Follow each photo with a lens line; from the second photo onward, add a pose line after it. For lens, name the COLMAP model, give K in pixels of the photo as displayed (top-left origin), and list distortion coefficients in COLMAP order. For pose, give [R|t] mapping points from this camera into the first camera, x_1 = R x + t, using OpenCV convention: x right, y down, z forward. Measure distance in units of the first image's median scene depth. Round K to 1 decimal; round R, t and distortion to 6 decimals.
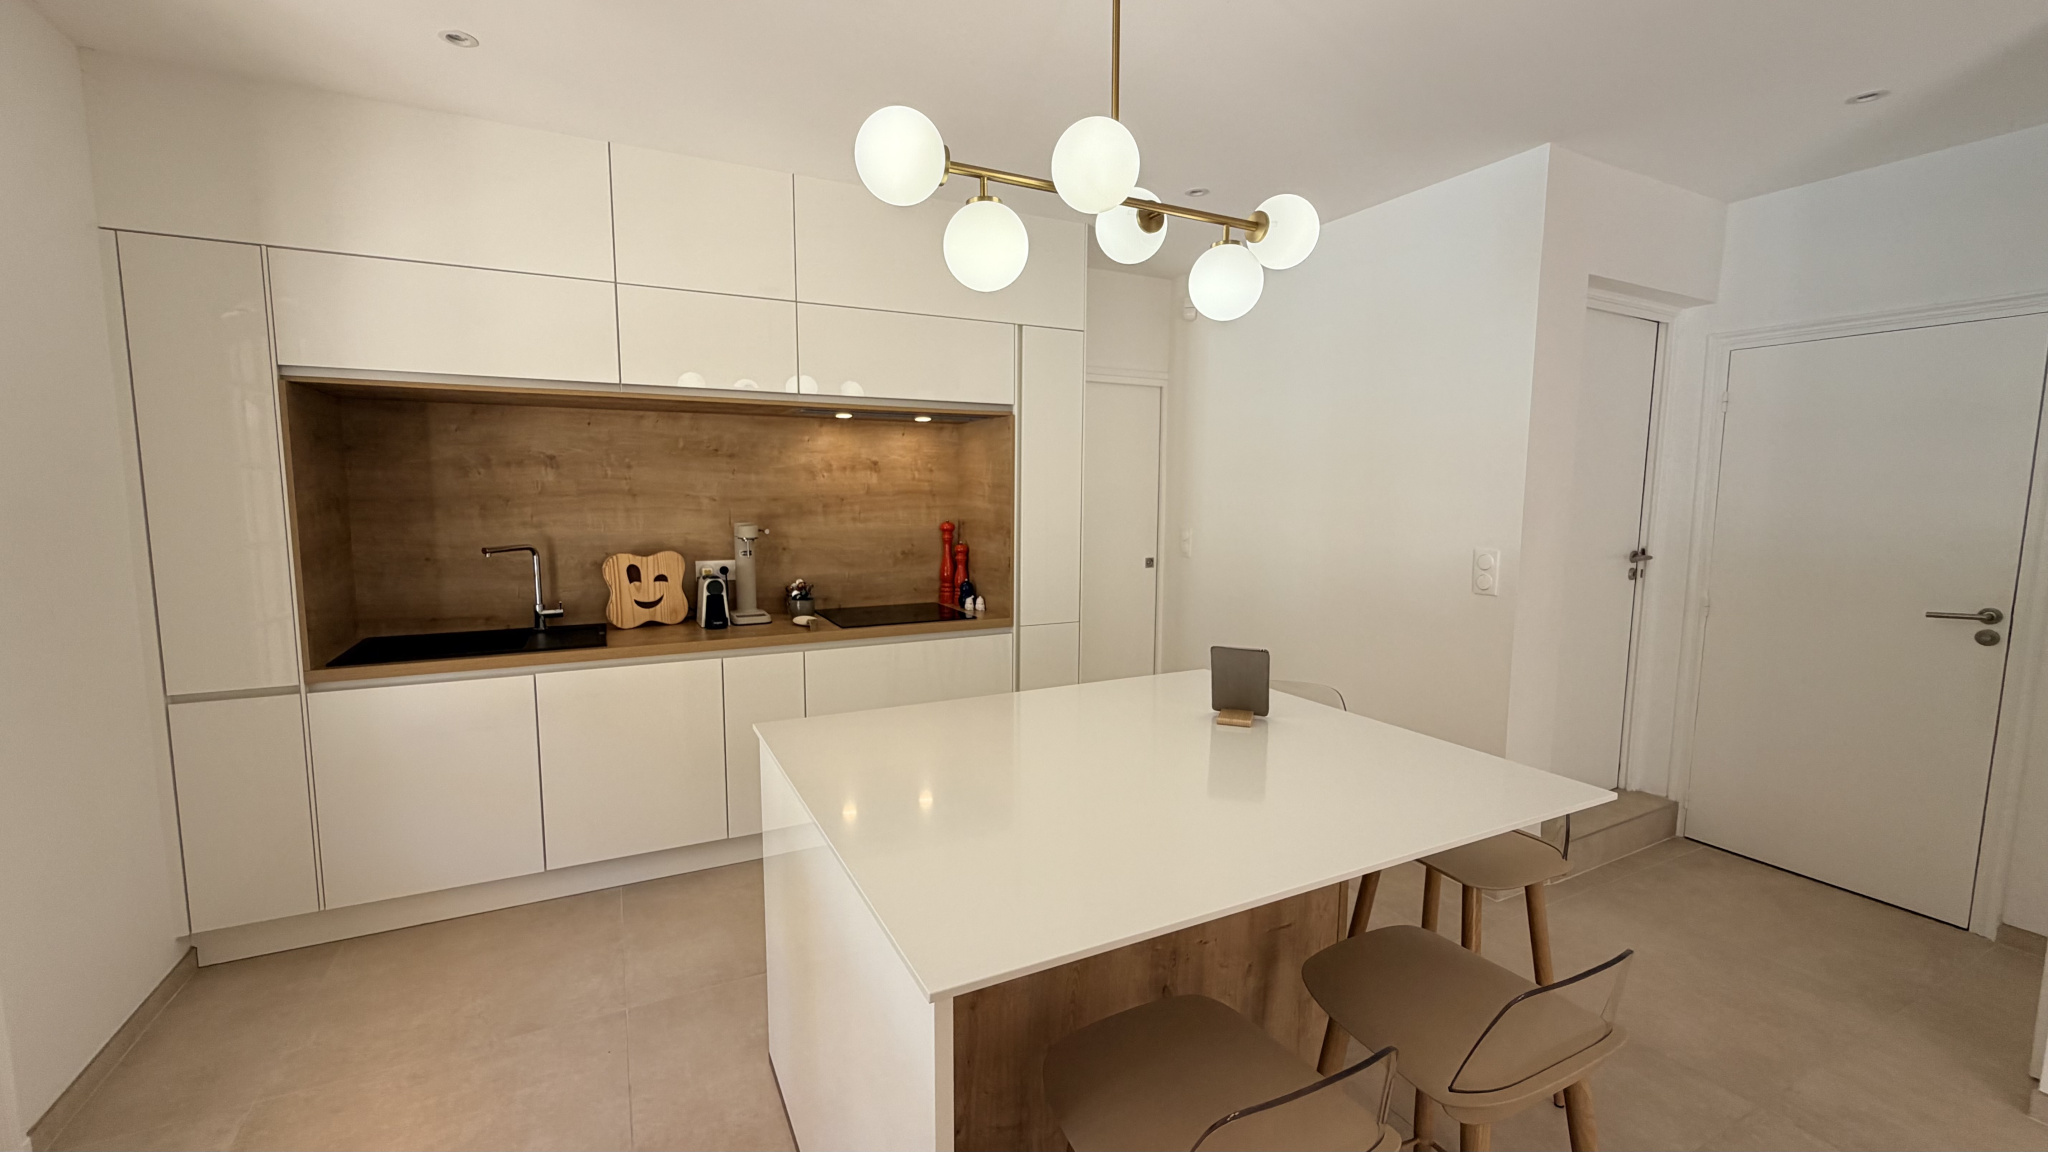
lens RADIAL K [[819.6, 0, 1017.7], [0, 819.6, 570.4], [0, 0, 1]] dist [-0.001023, 0.000530]
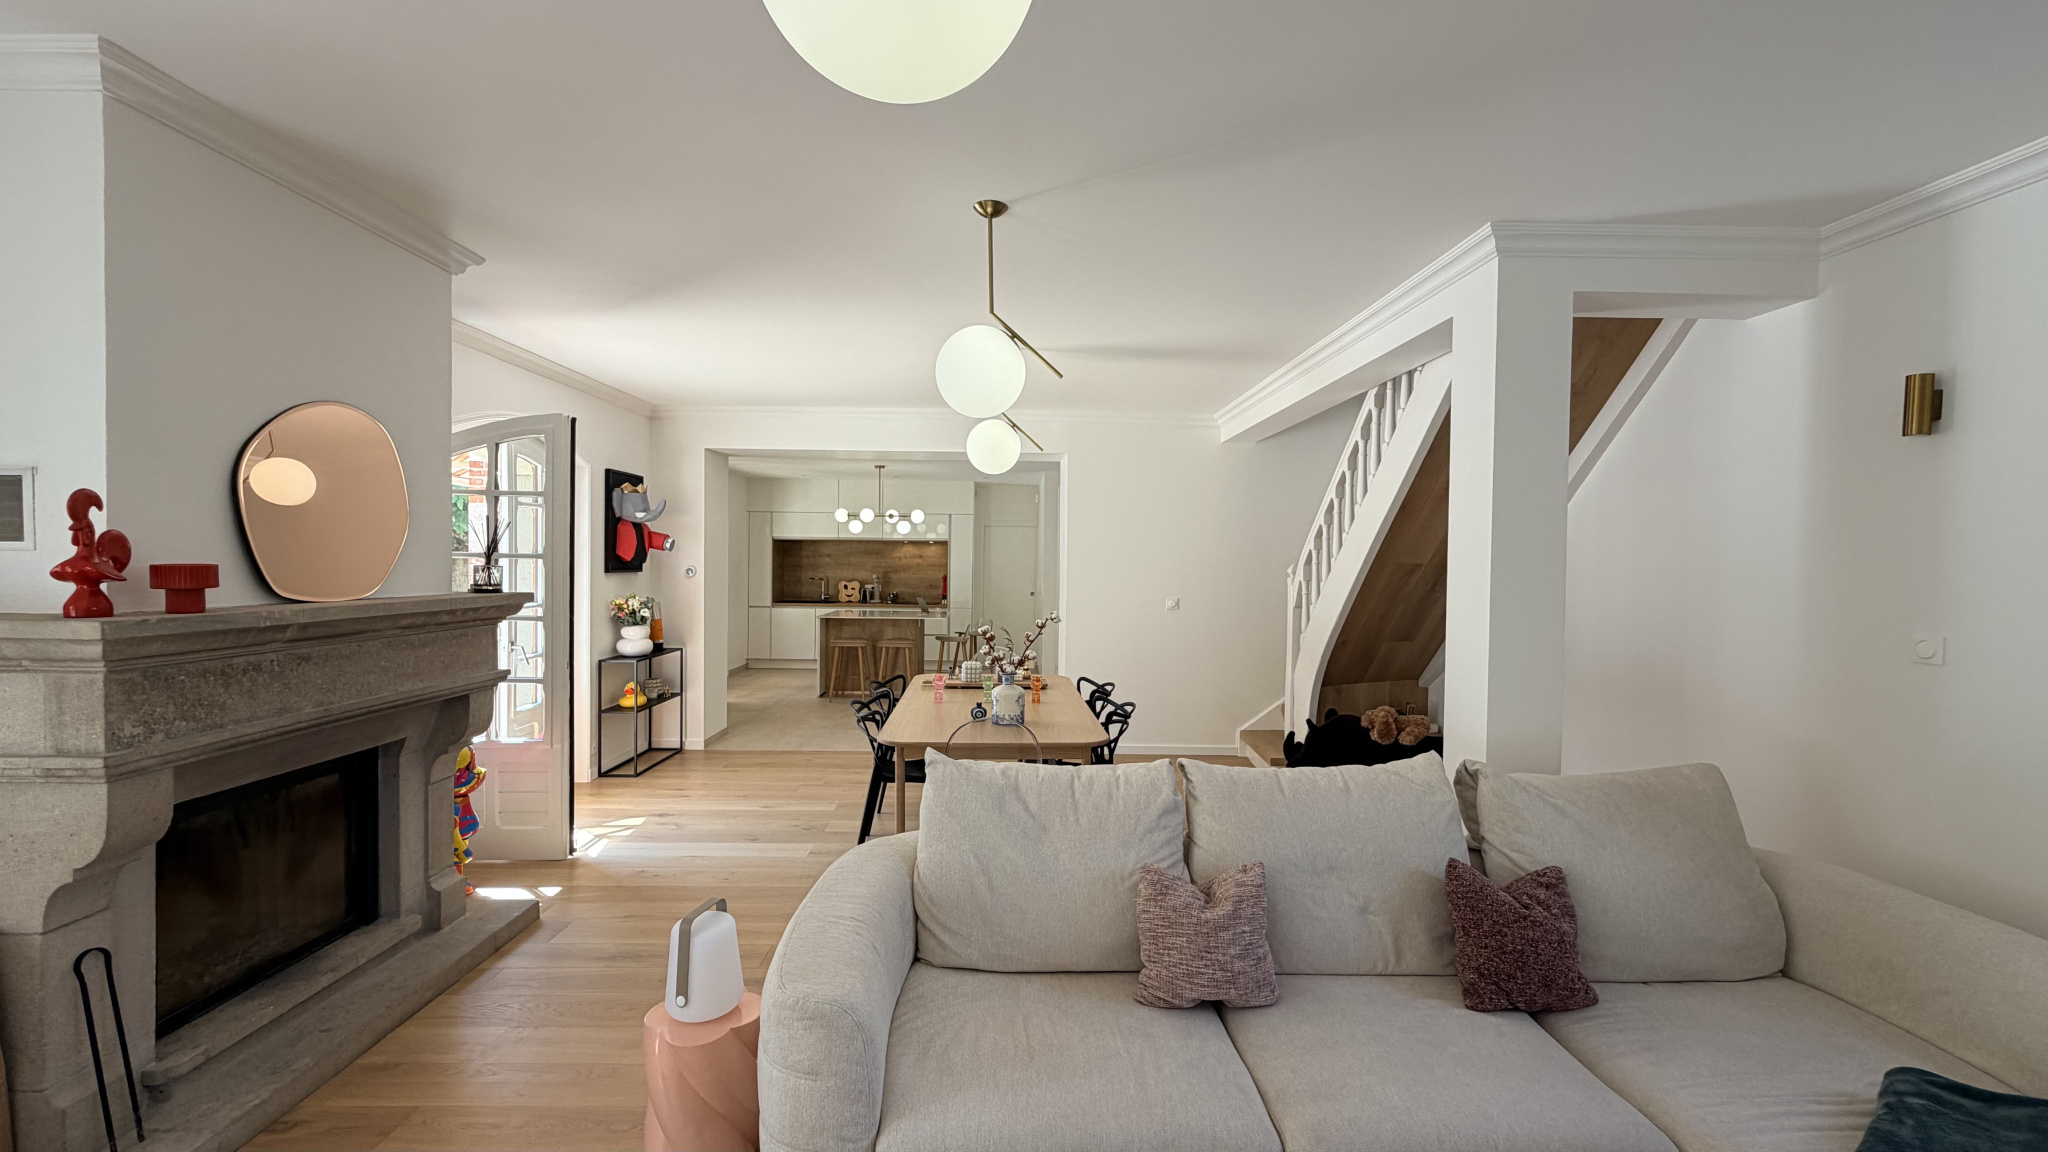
lens RADIAL K [[819.6, 0, 1018.9], [0, 819.6, 573.0], [0, 0, 1]] dist [-0.001023, 0.000530]
pose [[0.898253, 0.013250, -0.439279, 1.752646], [-0.052132, 0.995701, -0.076567, 0.174824], [0.436376, 0.091677, 0.895082, -1.848942]]
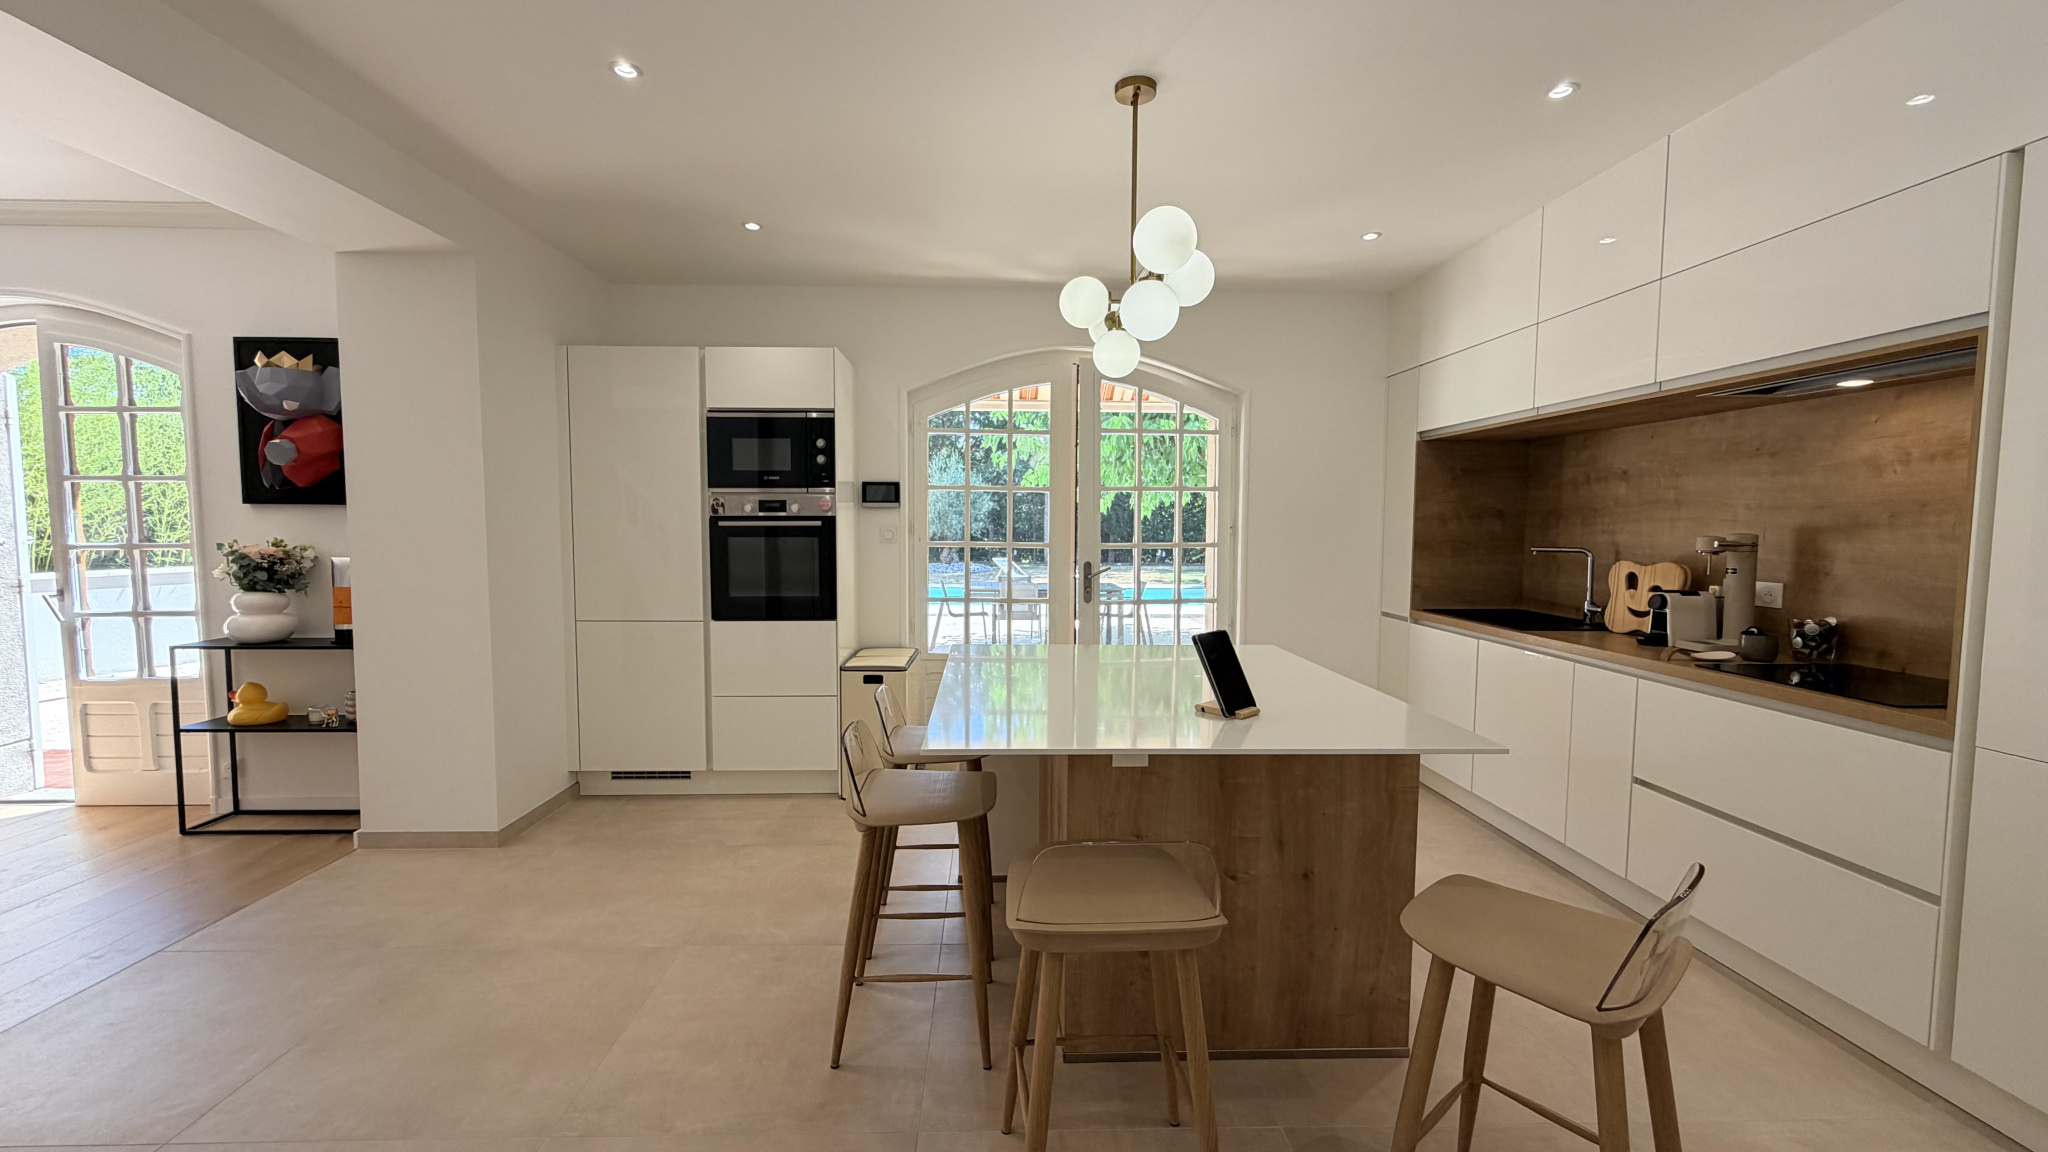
lens RADIAL K [[819.6, 0, 1016.2], [0, 819.6, 575.4], [0, 0, 1]] dist [-0.001023, 0.000530]
pose [[-0.428088, 0.052244, -0.902226, 0.766555], [-0.097722, 0.989798, 0.103682, -0.033532], [0.898438, 0.132552, -0.418615, 0.724546]]
